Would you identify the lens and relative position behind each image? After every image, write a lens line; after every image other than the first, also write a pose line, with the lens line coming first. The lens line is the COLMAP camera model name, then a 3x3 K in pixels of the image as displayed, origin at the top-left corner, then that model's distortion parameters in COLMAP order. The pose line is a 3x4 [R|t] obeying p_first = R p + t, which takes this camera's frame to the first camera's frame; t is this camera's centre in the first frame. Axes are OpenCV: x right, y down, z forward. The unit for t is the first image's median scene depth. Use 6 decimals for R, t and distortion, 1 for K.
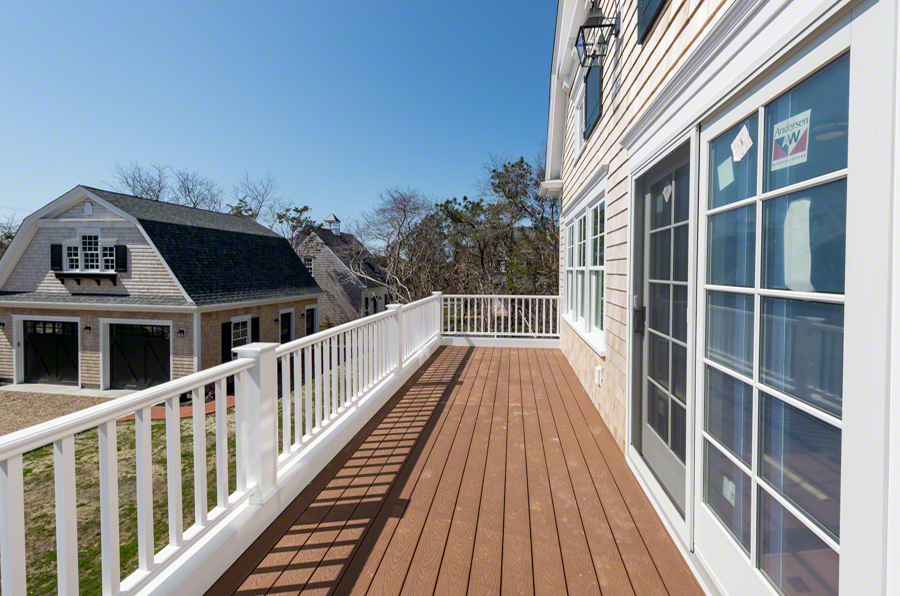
lens RADIAL K [[363.2, 0, 472.3], [0, 363.2, 286.7], [0, 0, 1]] dist [0.003046, -0.001970]
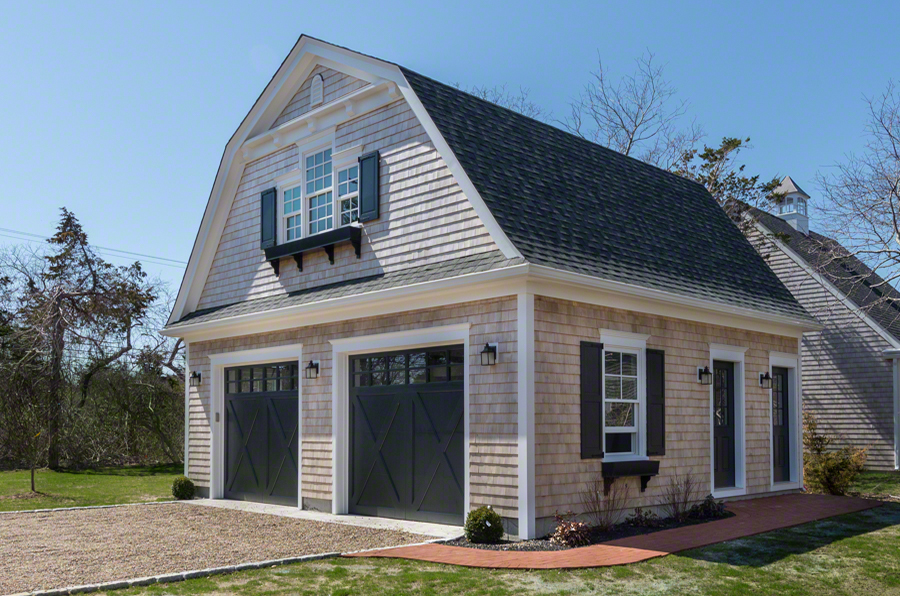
lens RADIAL K [[902.0, 0, 476.9], [0, 902.0, 383.8], [0, 0, 1]] dist [-0.043253, 0.000000]
pose [[0.790674, -0.031793, -0.611411, -0.253867], [-0.000699, 0.998603, -0.052829, 0.188065], [0.612237, 0.042198, 0.789548, 0.278150]]
